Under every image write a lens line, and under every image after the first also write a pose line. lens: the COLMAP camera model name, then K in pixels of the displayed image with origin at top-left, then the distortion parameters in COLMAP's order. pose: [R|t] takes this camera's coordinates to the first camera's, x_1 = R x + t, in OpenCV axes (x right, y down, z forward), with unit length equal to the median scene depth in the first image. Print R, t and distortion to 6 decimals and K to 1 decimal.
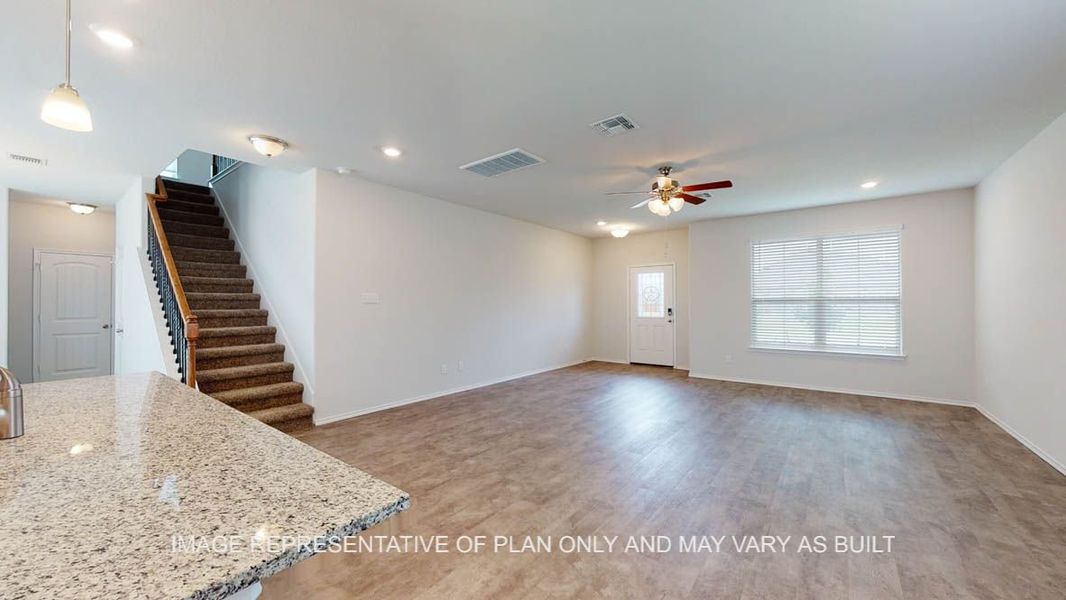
lens RADIAL K [[390.1, 0, 528.3], [0, 390.1, 311.6], [0, 0, 1]] dist [-0.010184, 0.000040]
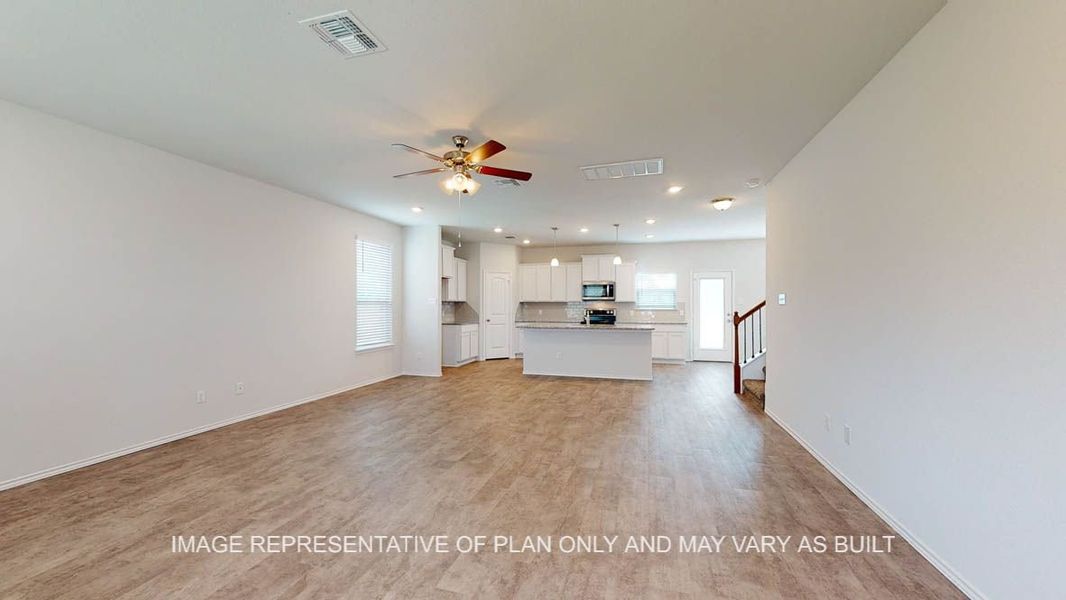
lens RADIAL K [[384.7, 0, 531.5], [0, 384.7, 302.8], [0, 0, 1]] dist [-0.000959, 0.000035]
pose [[-0.924915, 0.000149, -0.380173, 0.504495], [-0.005979, 0.999871, 0.014938, -0.035362], [0.380126, 0.016089, -0.924795, 1.734132]]
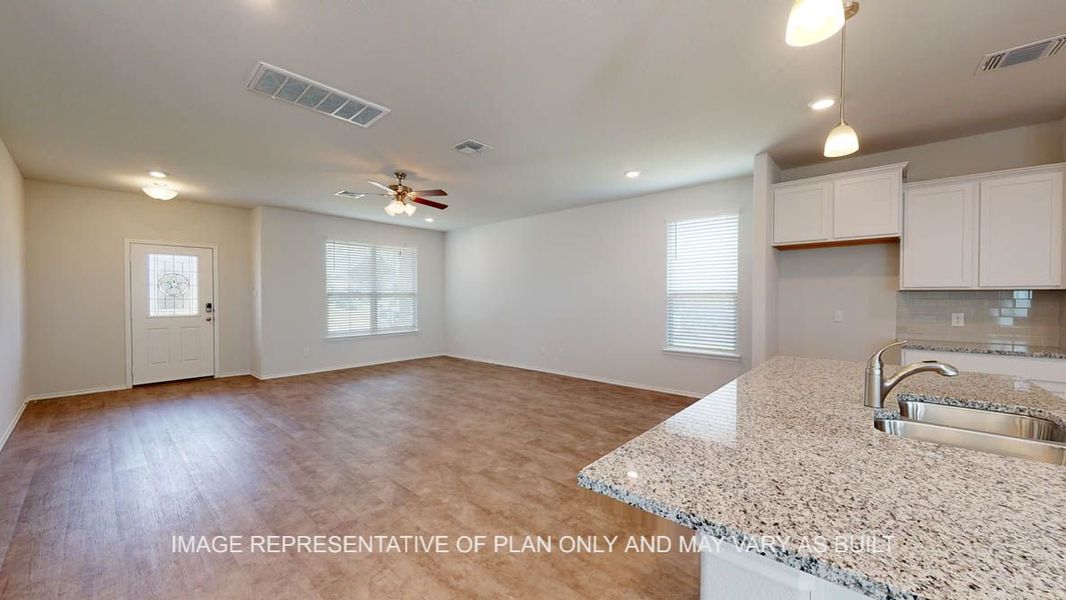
lens RADIAL K [[392.0, 0, 530.4], [0, 392.0, 302.9], [0, 0, 1]] dist [0.011792, 0.000020]
pose [[0.053094, -0.012545, 0.998511, -0.713431], [0.019915, 0.999736, 0.011501, -0.009176], [-0.998391, 0.019275, 0.053330, 0.549424]]
